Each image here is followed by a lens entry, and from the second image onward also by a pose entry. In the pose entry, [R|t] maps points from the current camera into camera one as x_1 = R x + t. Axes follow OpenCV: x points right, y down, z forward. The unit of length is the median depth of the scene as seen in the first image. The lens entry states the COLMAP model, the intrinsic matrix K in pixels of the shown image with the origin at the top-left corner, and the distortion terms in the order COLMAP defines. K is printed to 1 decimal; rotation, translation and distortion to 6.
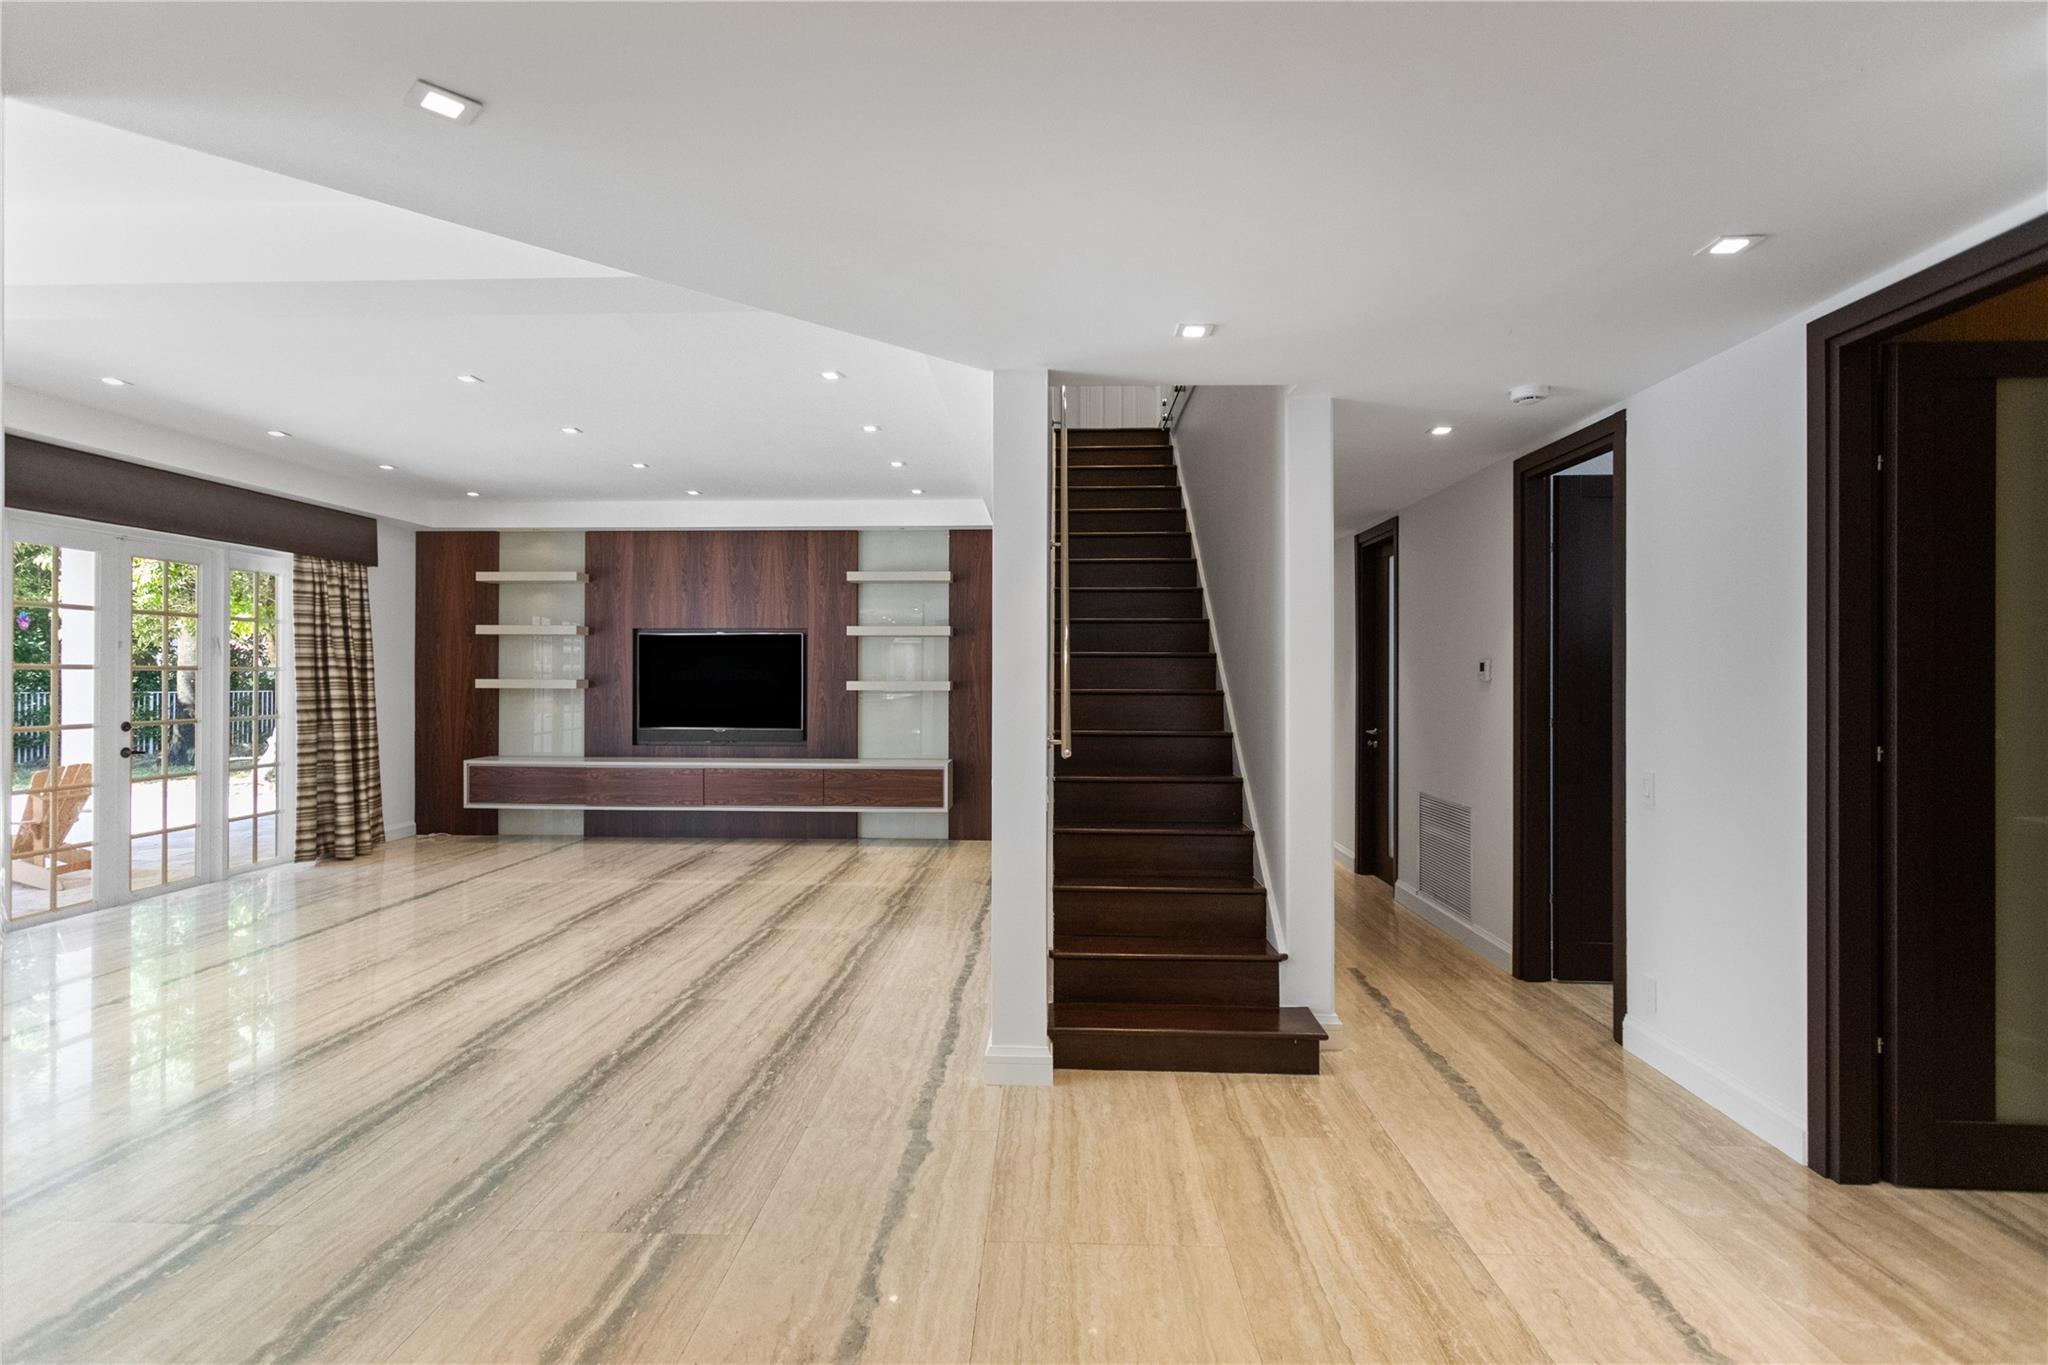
lens RADIAL K [[997.8, 0, 1025.4], [0, 997.8, 669.3], [0, 0, 1]] dist [0.001196, 0.000306]
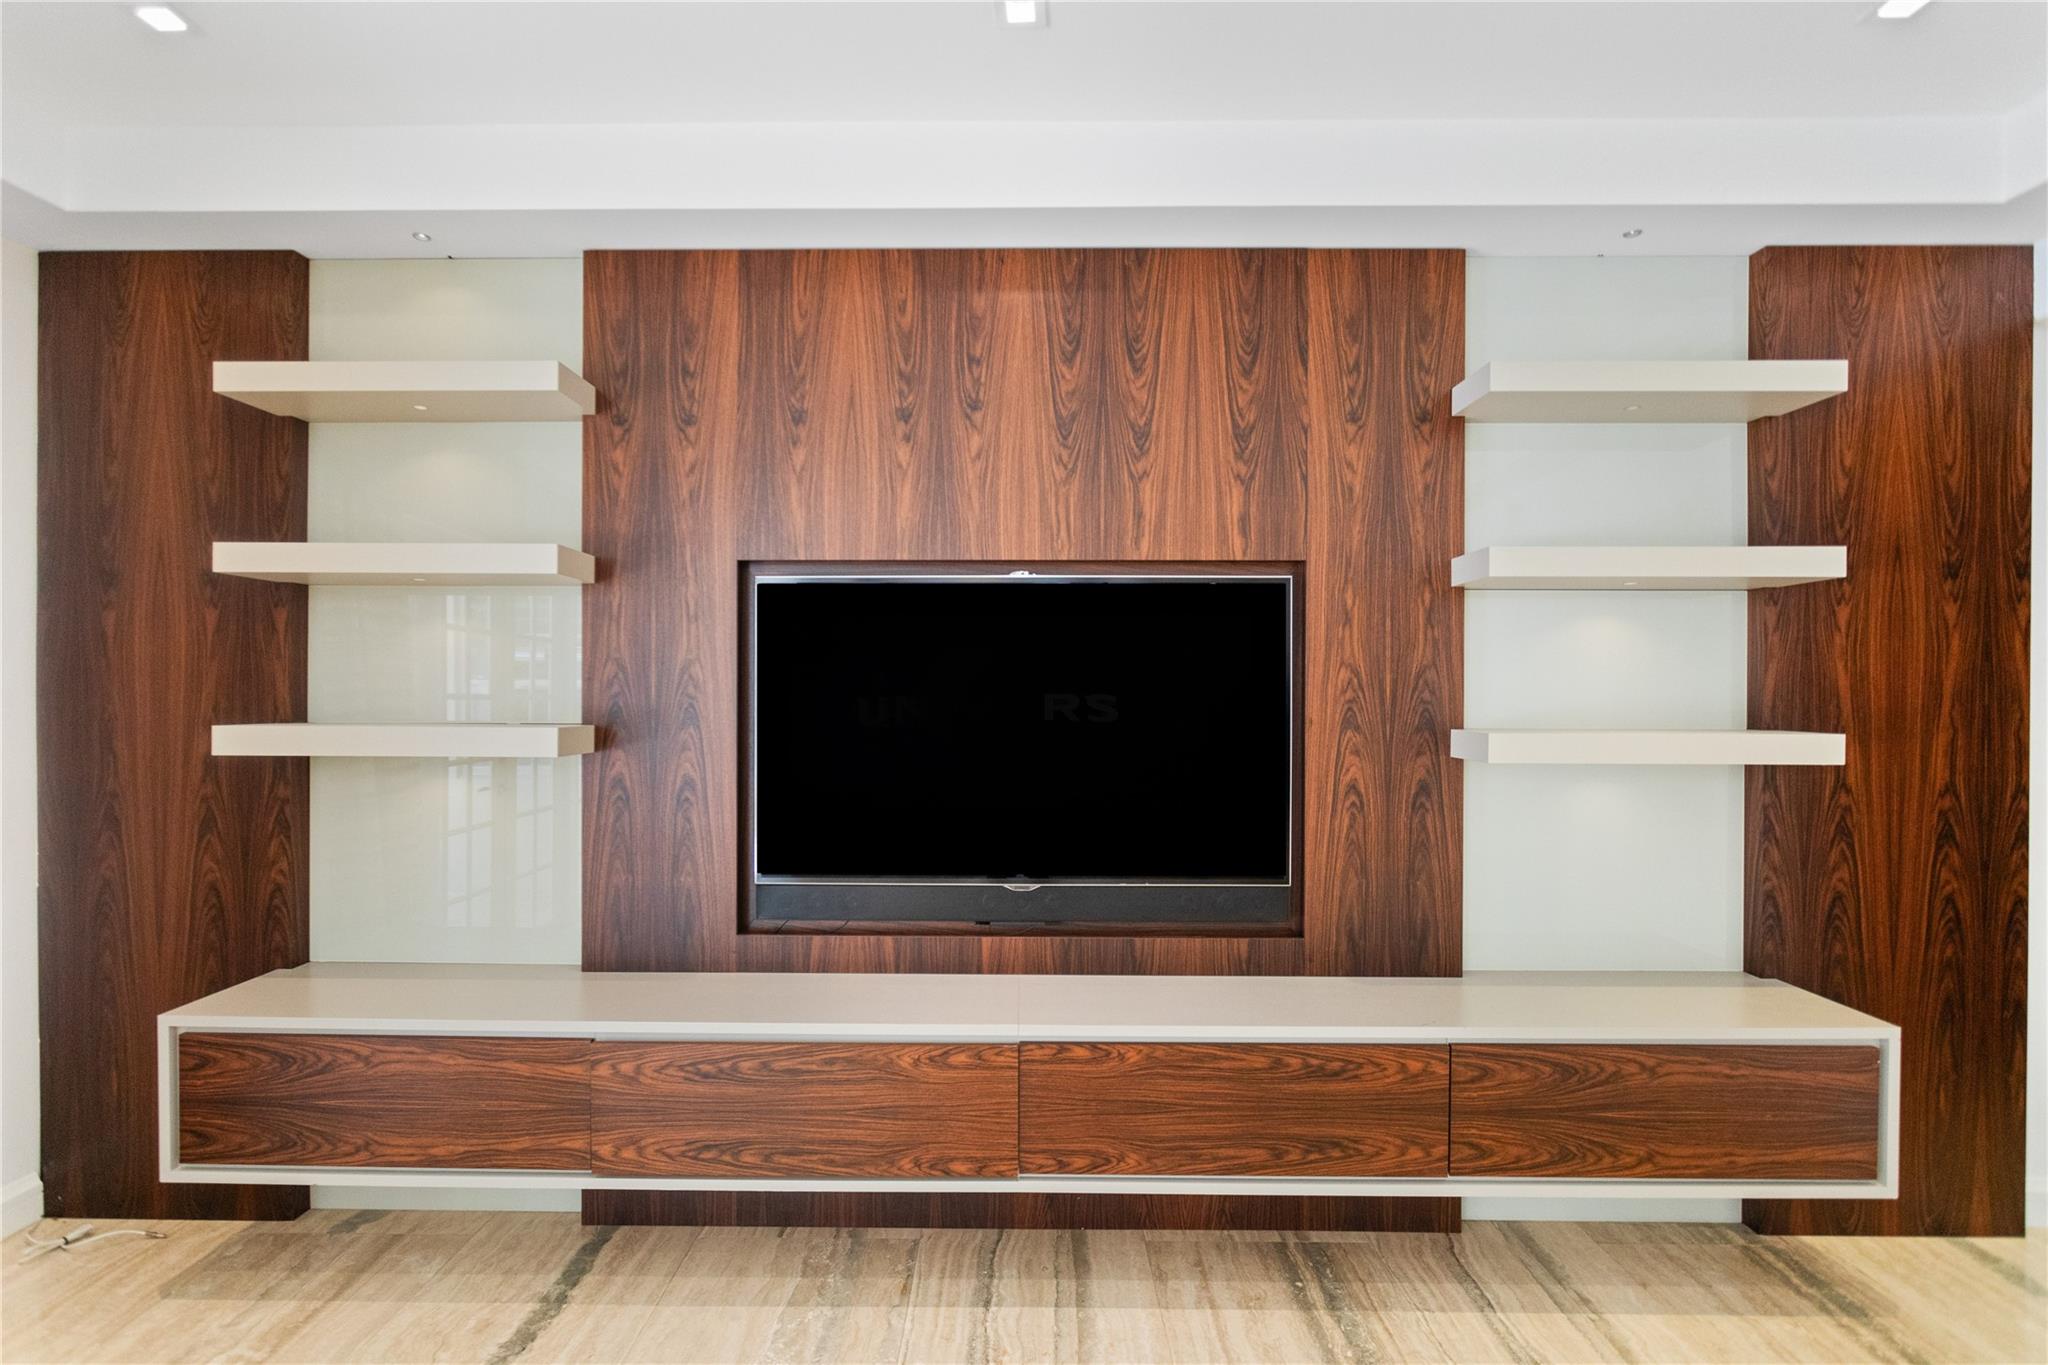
lens RADIAL K [[1059.2, 0, 1024.0], [0, 1059.2, 682.5], [0, 0, 1]] dist [-0.004863, -0.000696]
pose [[0.999601, -0.000121, 0.028259, -0.319439], [0.000157, 0.999999, -0.001283, -0.002519], [-0.028259, 0.001287, 0.999600, 0.679766]]
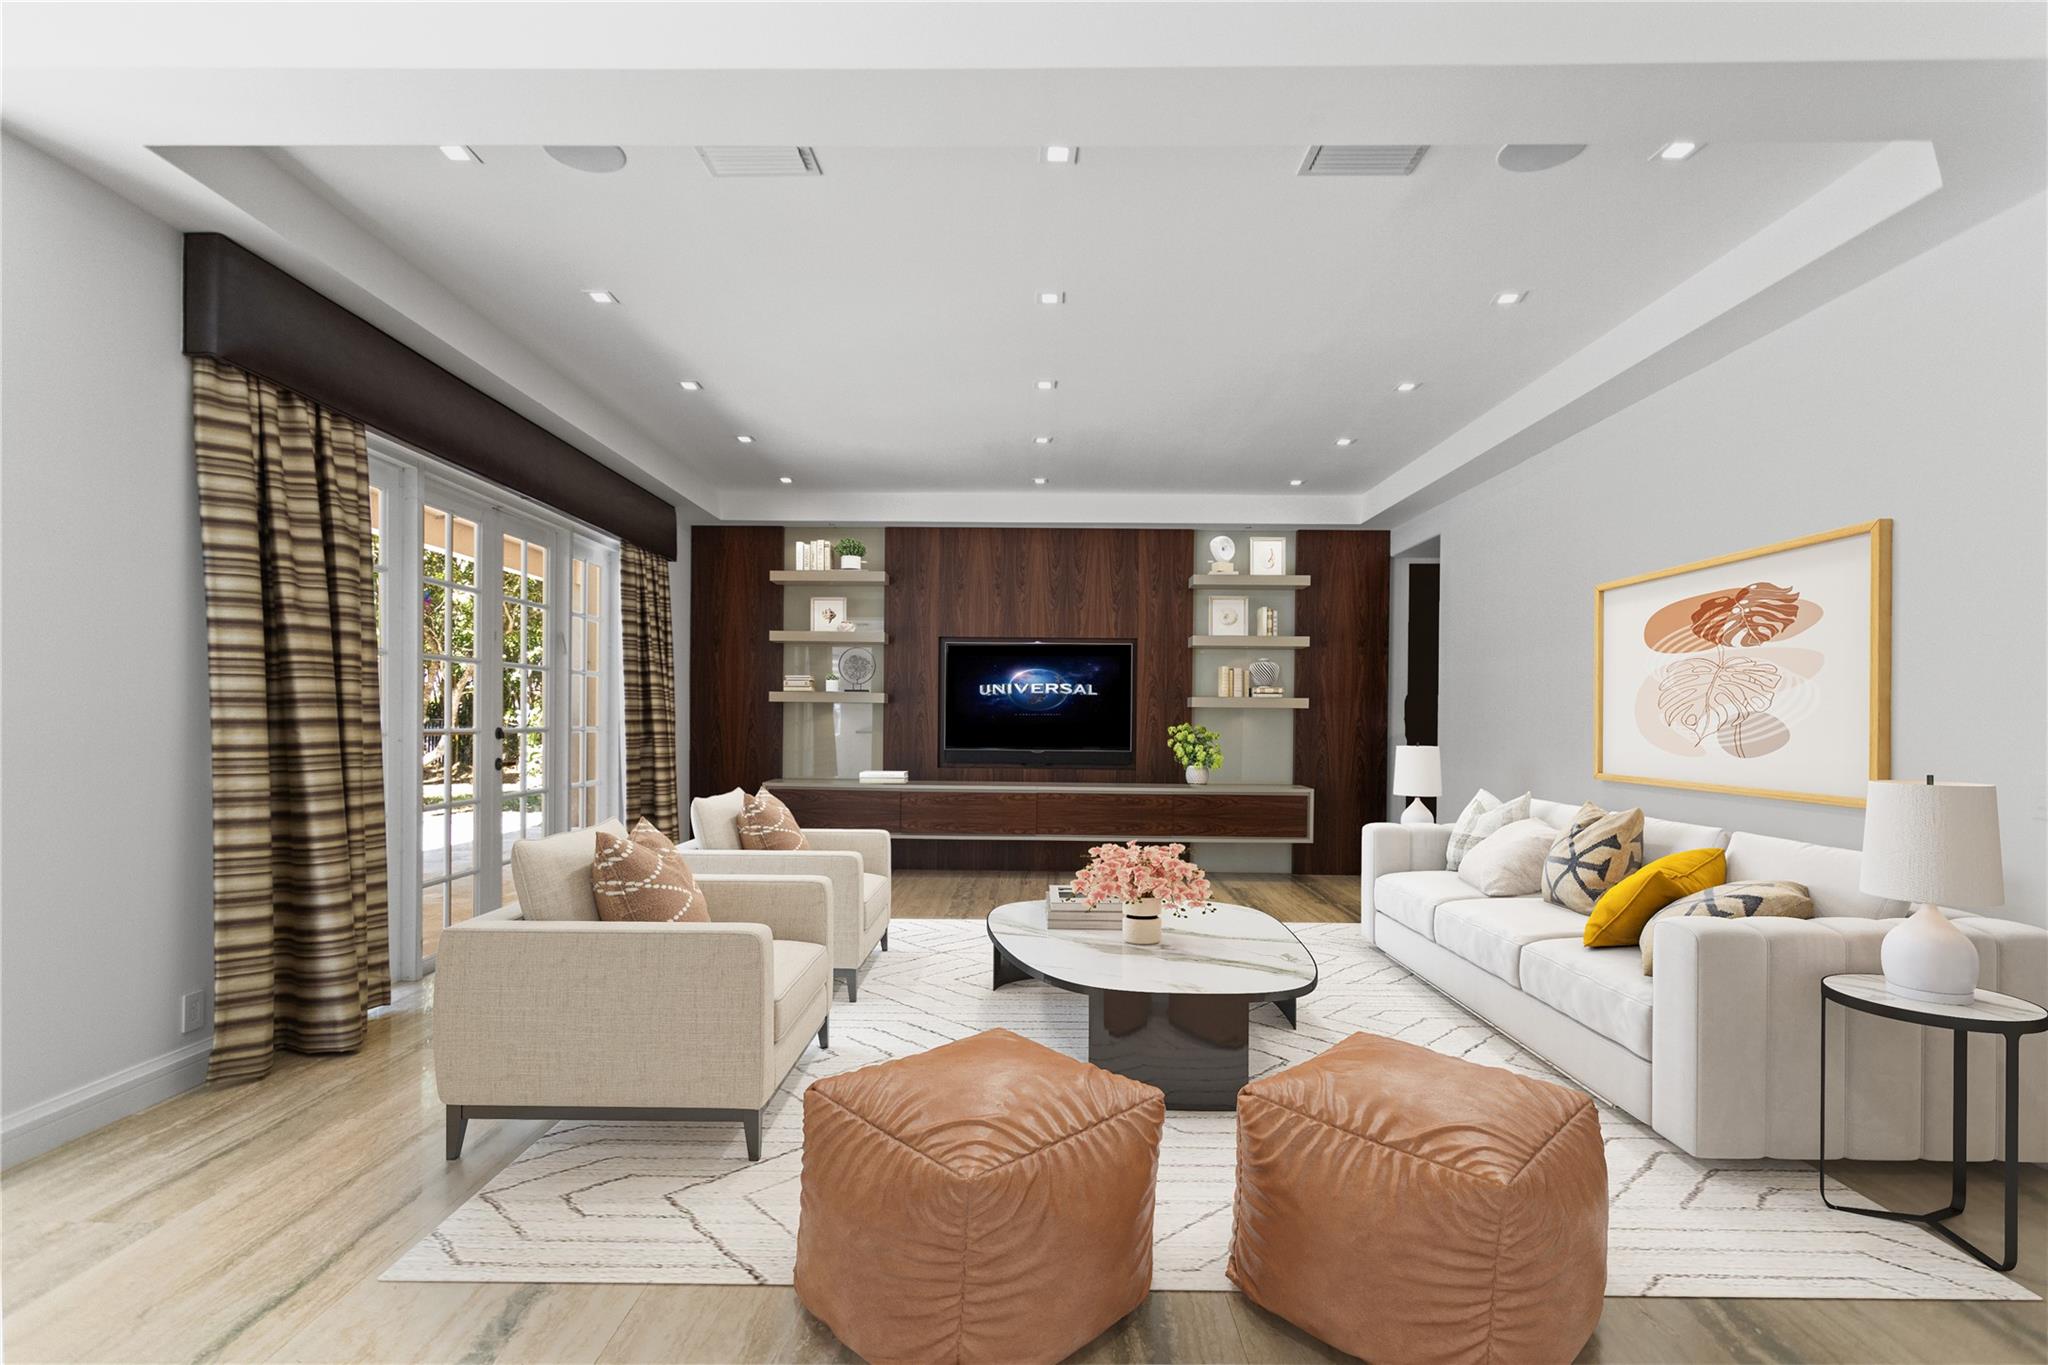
lens RADIAL K [[993.1, 0, 1022.5], [0, 993.1, 720.6], [0, 0, 1]] dist [0.000414, 0.000141]
pose [[0.999715, 0.007462, 0.022678, -0.345004], [-0.007675, 0.999927, 0.009312, 0.025583], [-0.022606, -0.009484, 0.999699, 0.110204]]
